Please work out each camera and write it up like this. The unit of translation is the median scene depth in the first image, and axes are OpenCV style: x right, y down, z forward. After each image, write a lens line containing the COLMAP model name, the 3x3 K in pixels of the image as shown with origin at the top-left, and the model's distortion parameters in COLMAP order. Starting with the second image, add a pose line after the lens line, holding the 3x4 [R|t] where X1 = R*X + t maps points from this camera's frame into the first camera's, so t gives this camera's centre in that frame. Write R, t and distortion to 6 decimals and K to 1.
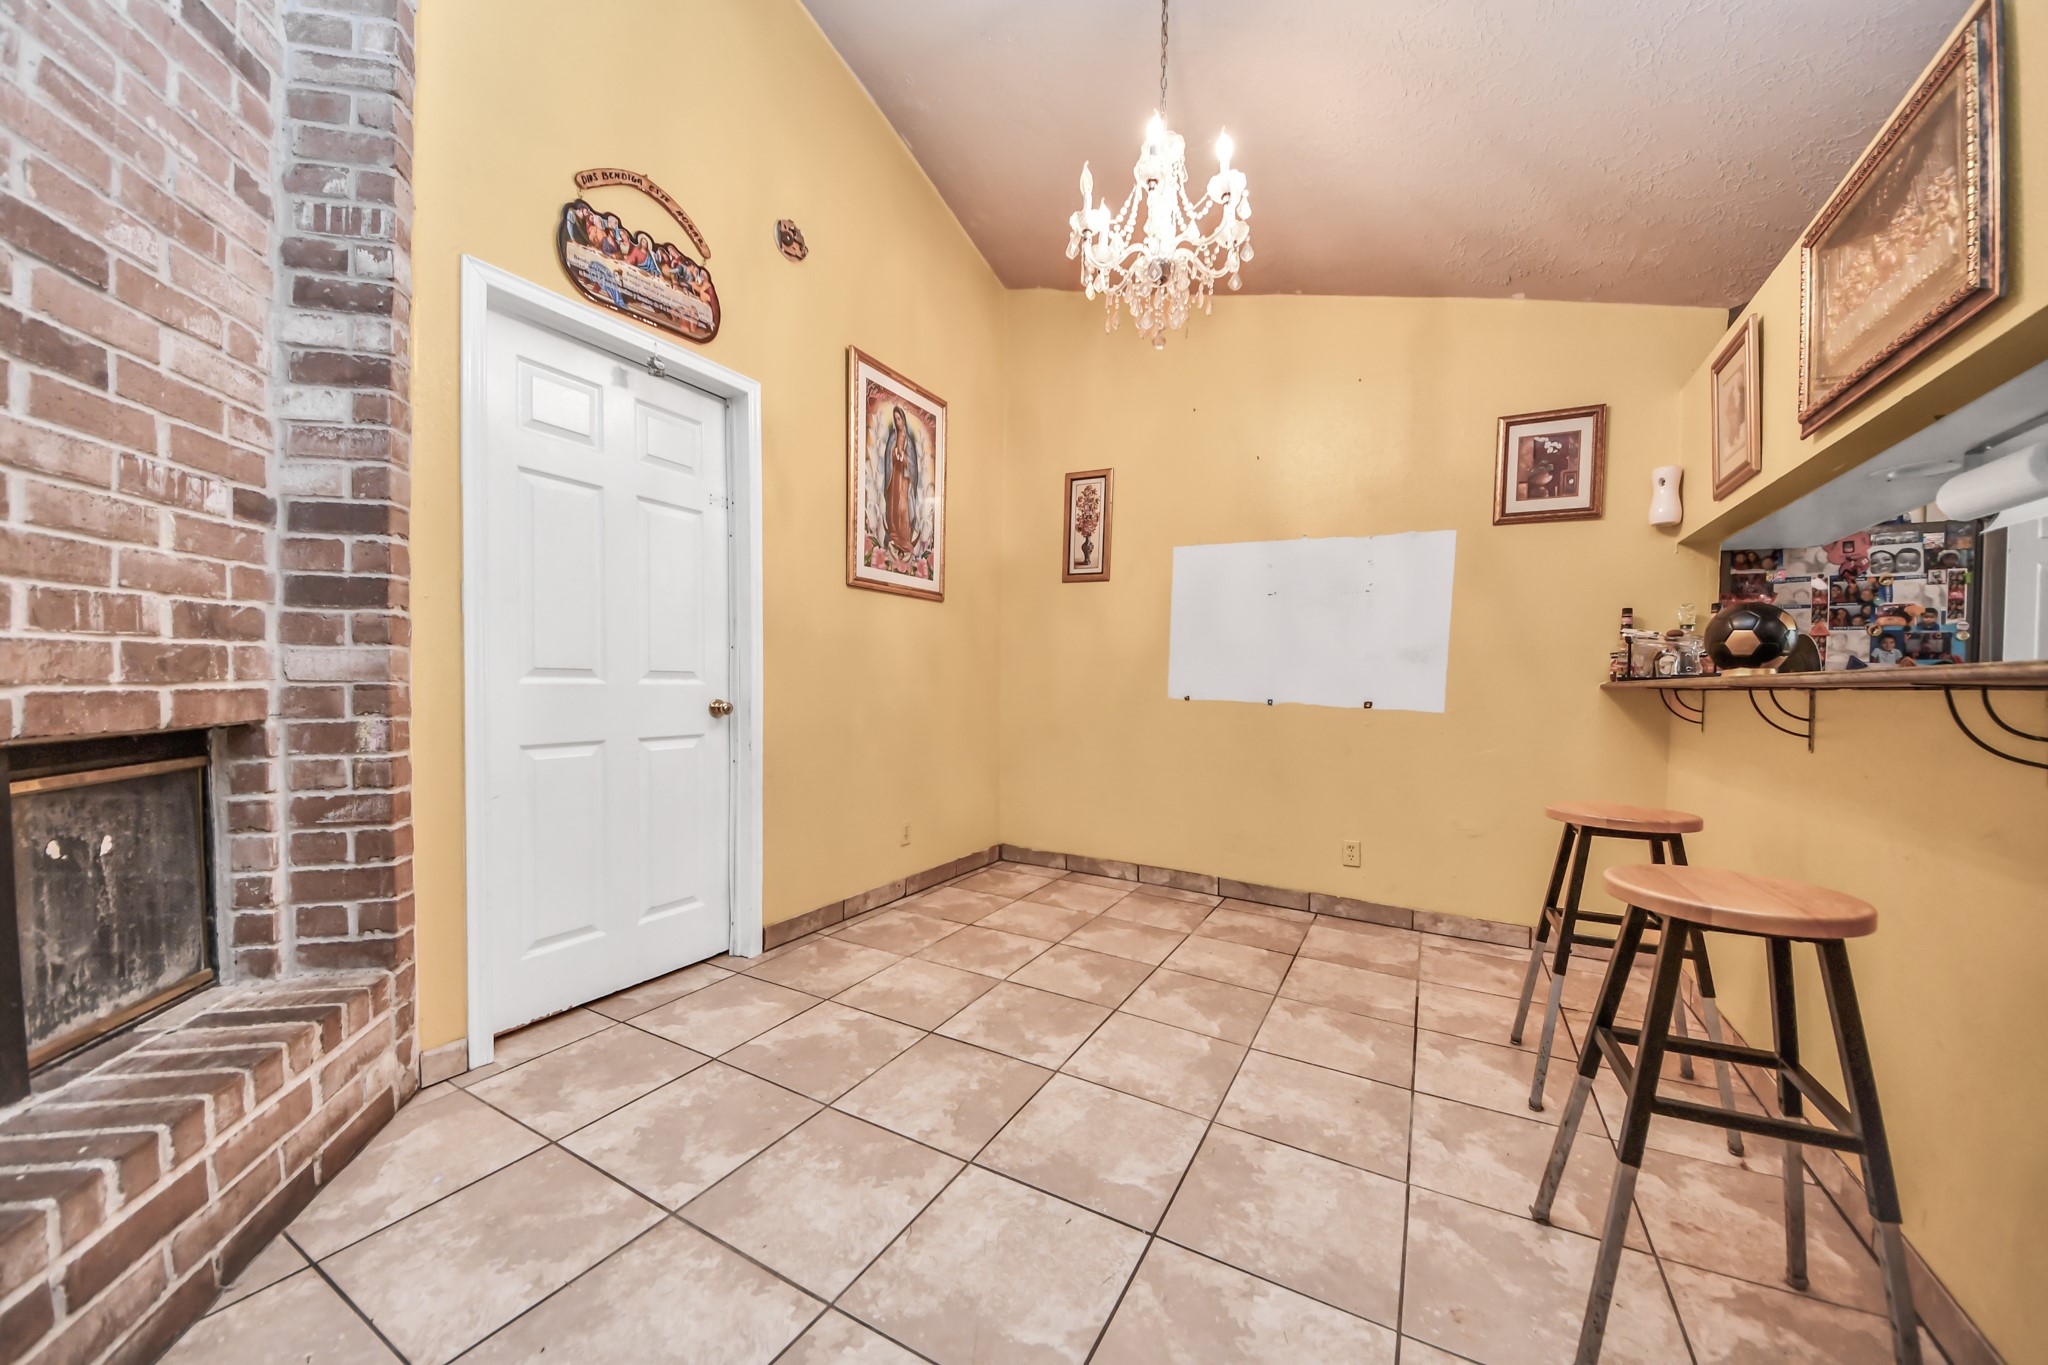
lens RADIAL K [[725.4, 0, 1035.4], [0, 725.4, 697.1], [0, 0, 1]] dist [0.010595, -0.002834]
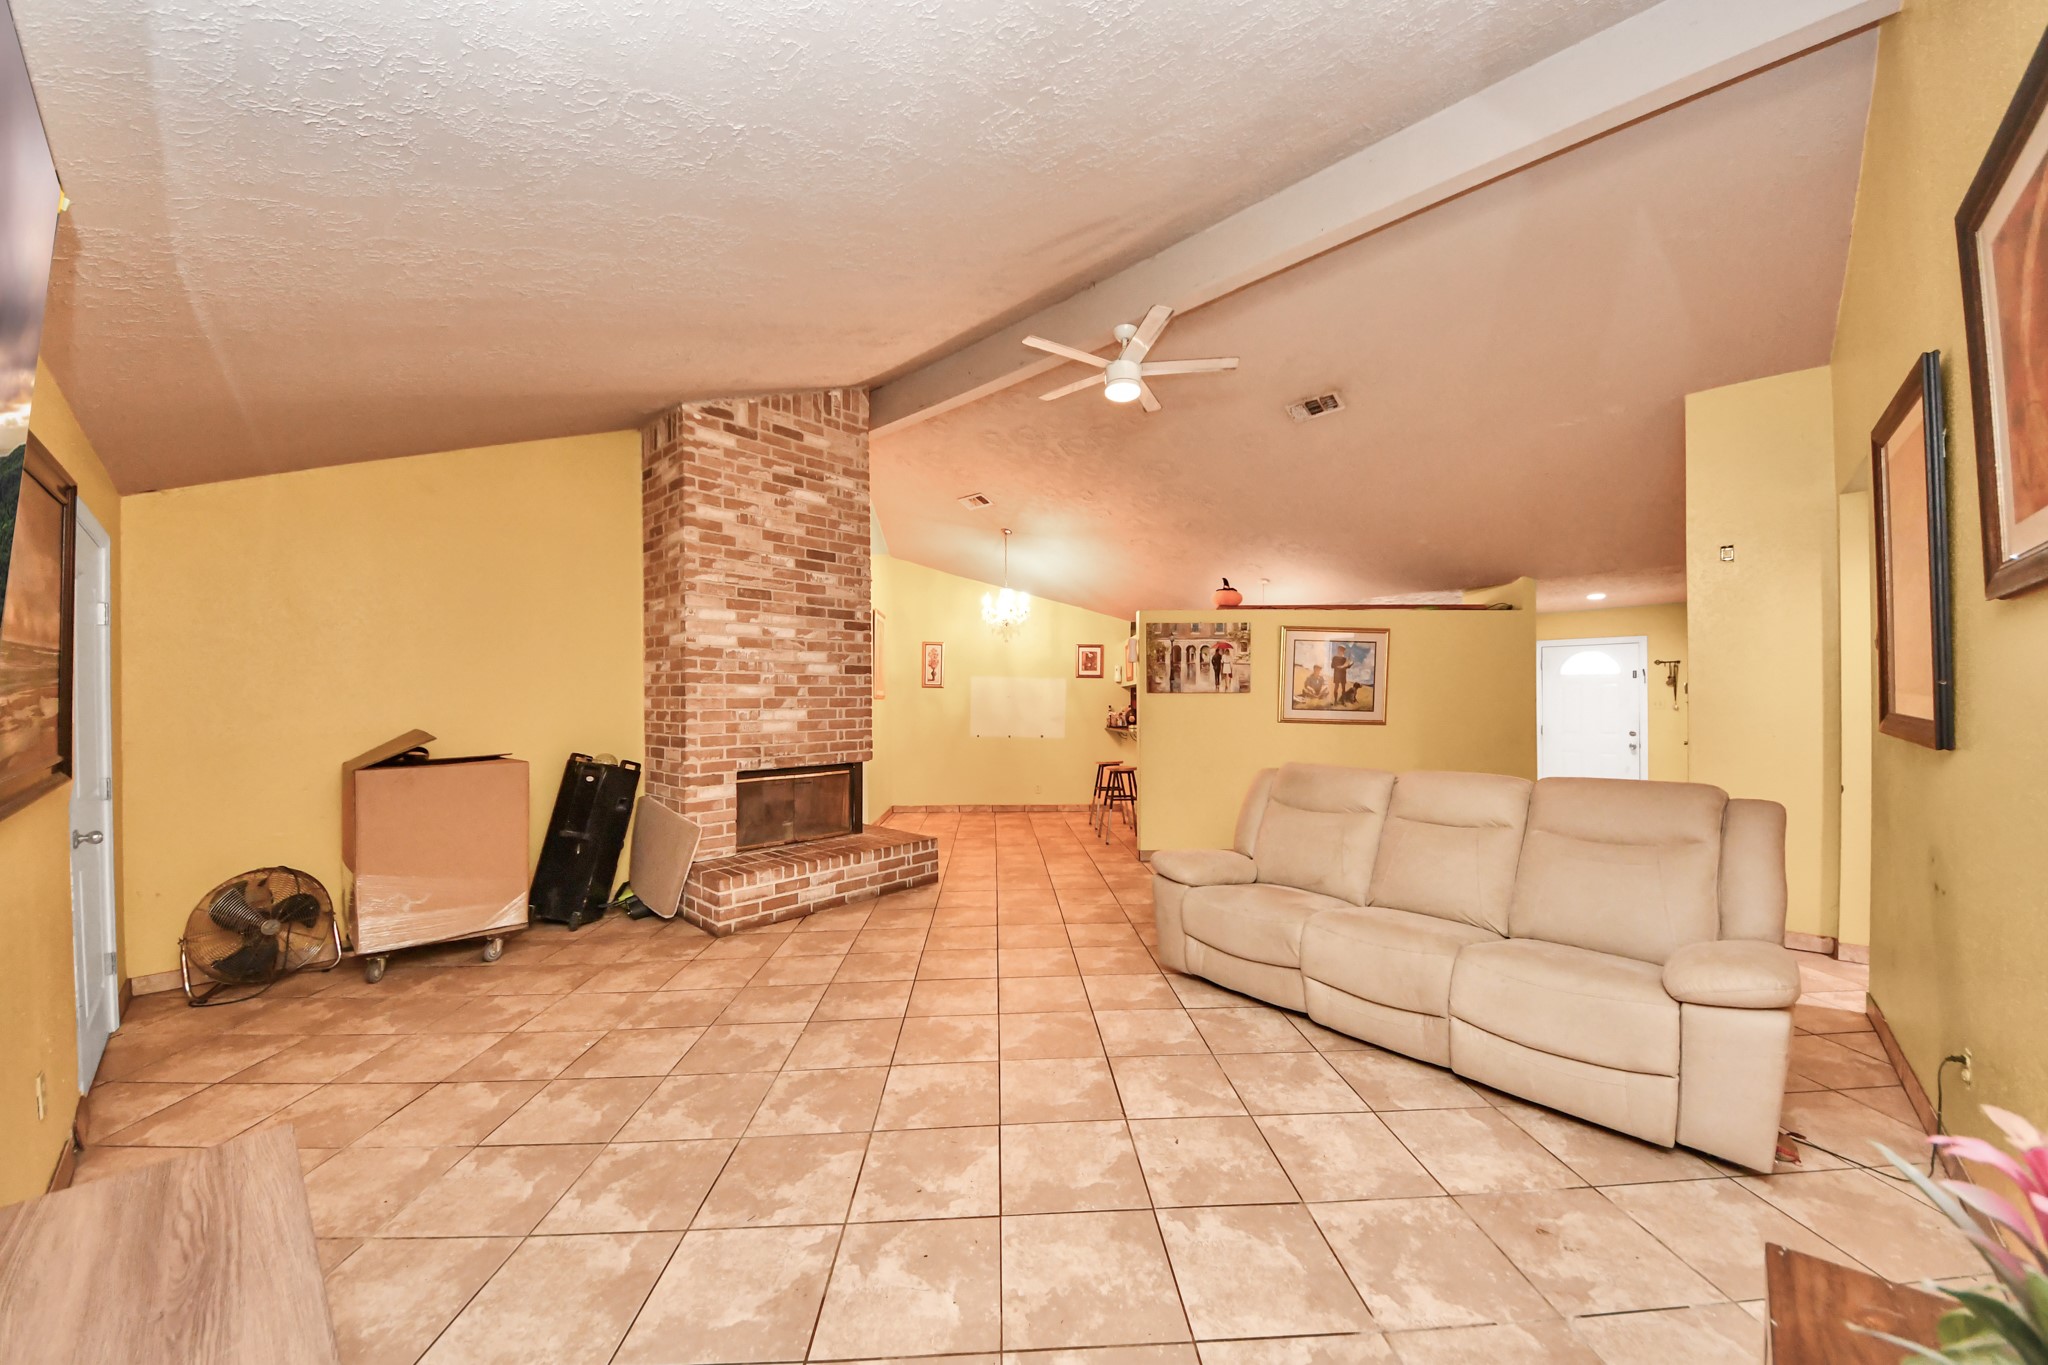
lens RADIAL K [[725.4, 0, 1023.4], [0, 725.4, 699.3], [0, 0, 1]] dist [0.010595, -0.002834]
pose [[0.849557, -0.015262, 0.527276, -1.415171], [0.027363, 0.999511, -0.015157, -0.116469], [-0.526787, 0.027305, 0.849559, -1.790595]]
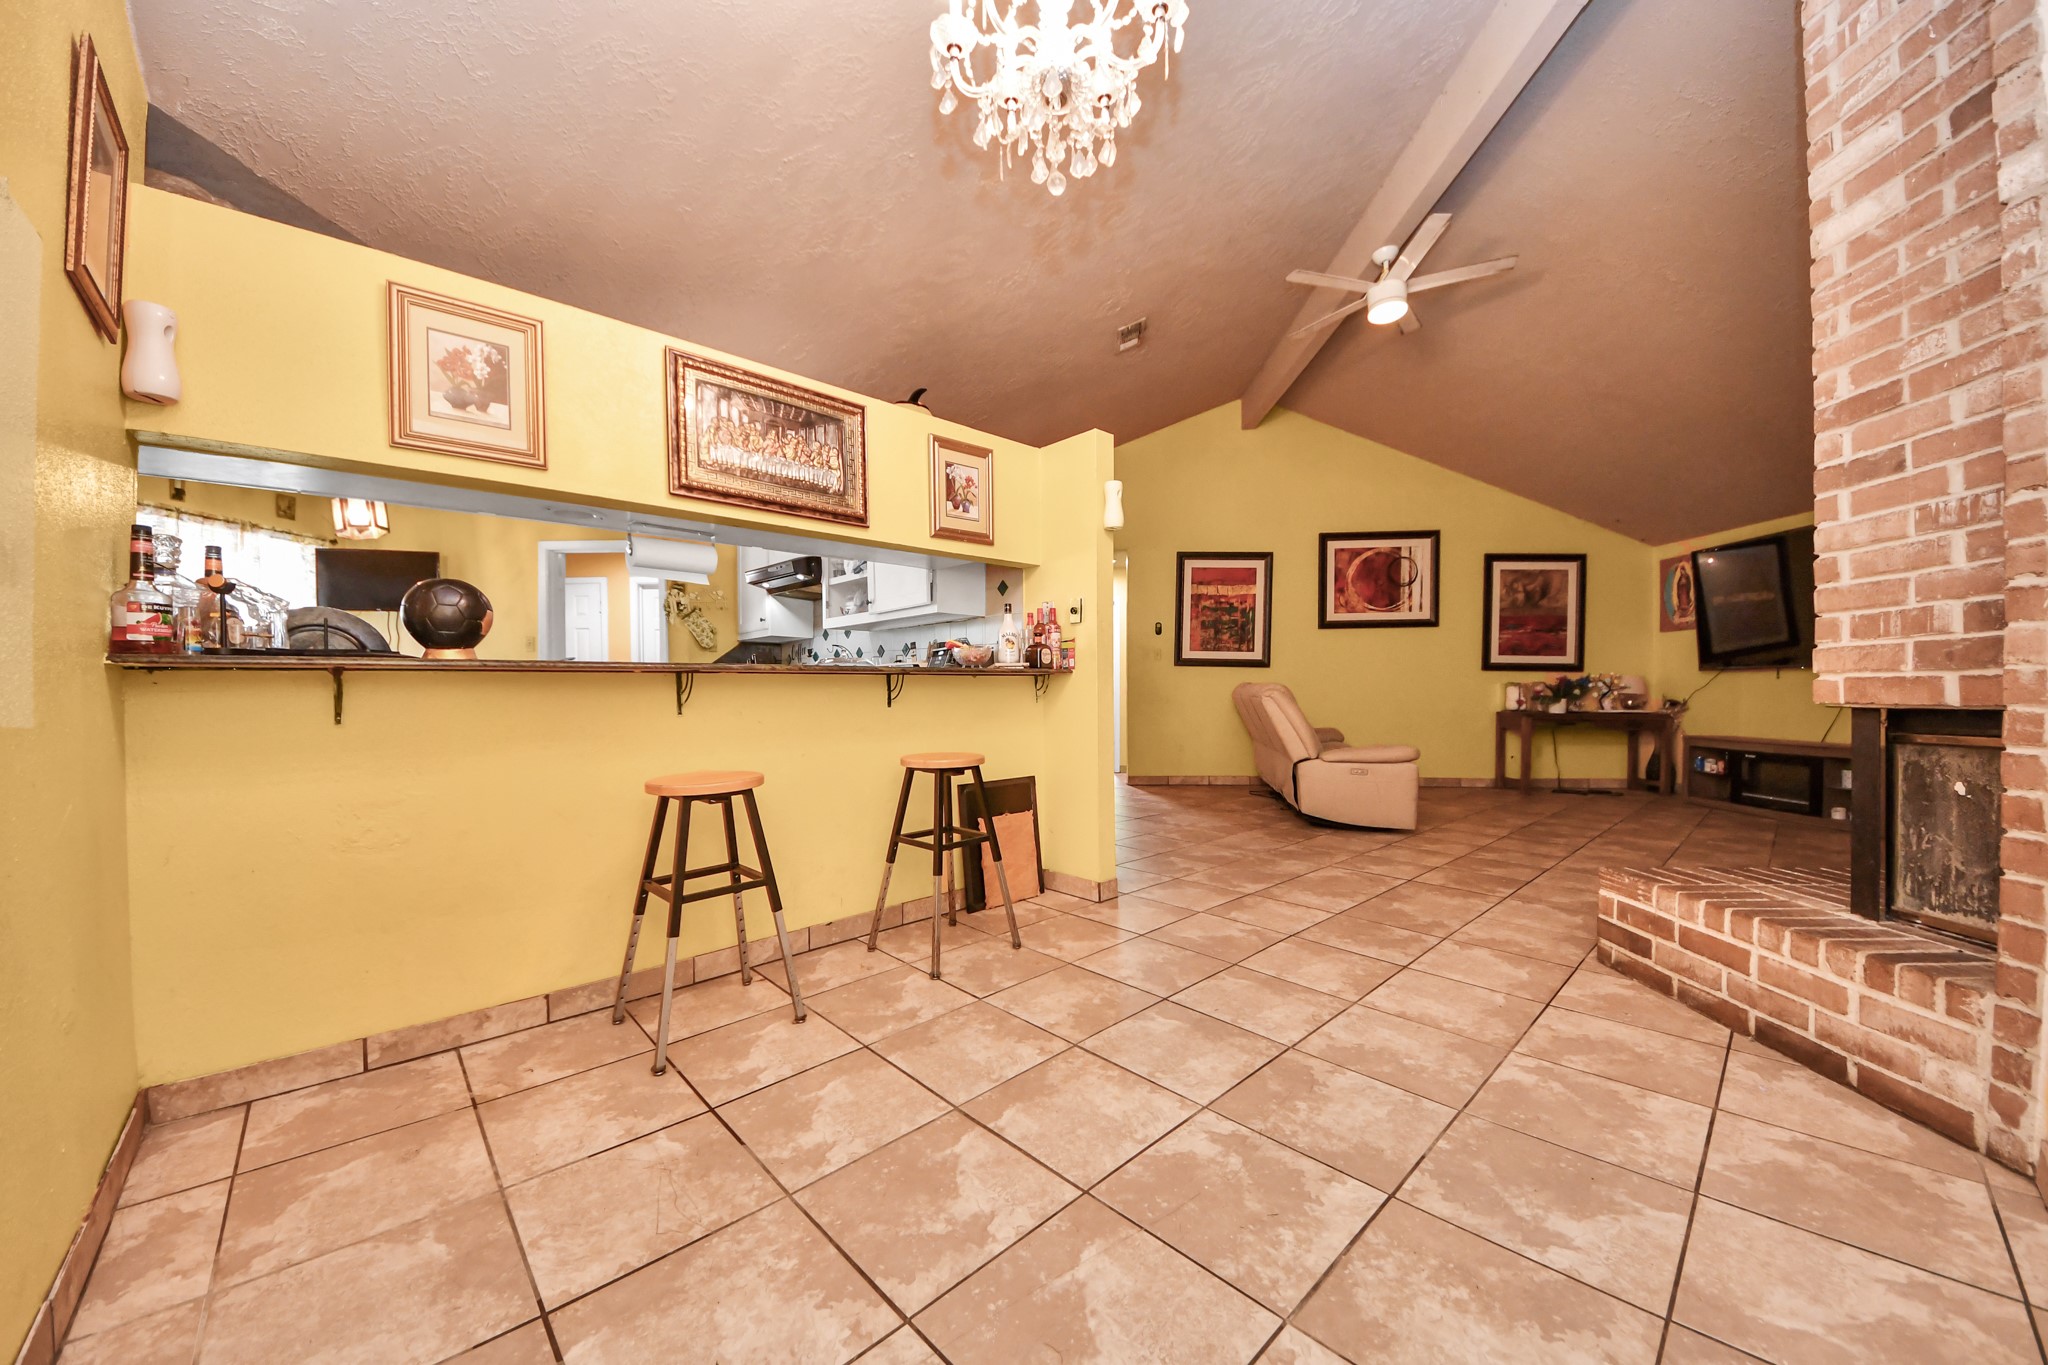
lens RADIAL K [[725.4, 0, 1028.0], [0, 725.4, 710.9], [0, 0, 1]] dist [0.010595, -0.002834]
pose [[-0.954258, -0.015377, 0.298588, -0.017869], [-0.000091, 0.998691, 0.051141, -0.006663], [-0.298984, 0.048774, -0.953011, 1.447525]]
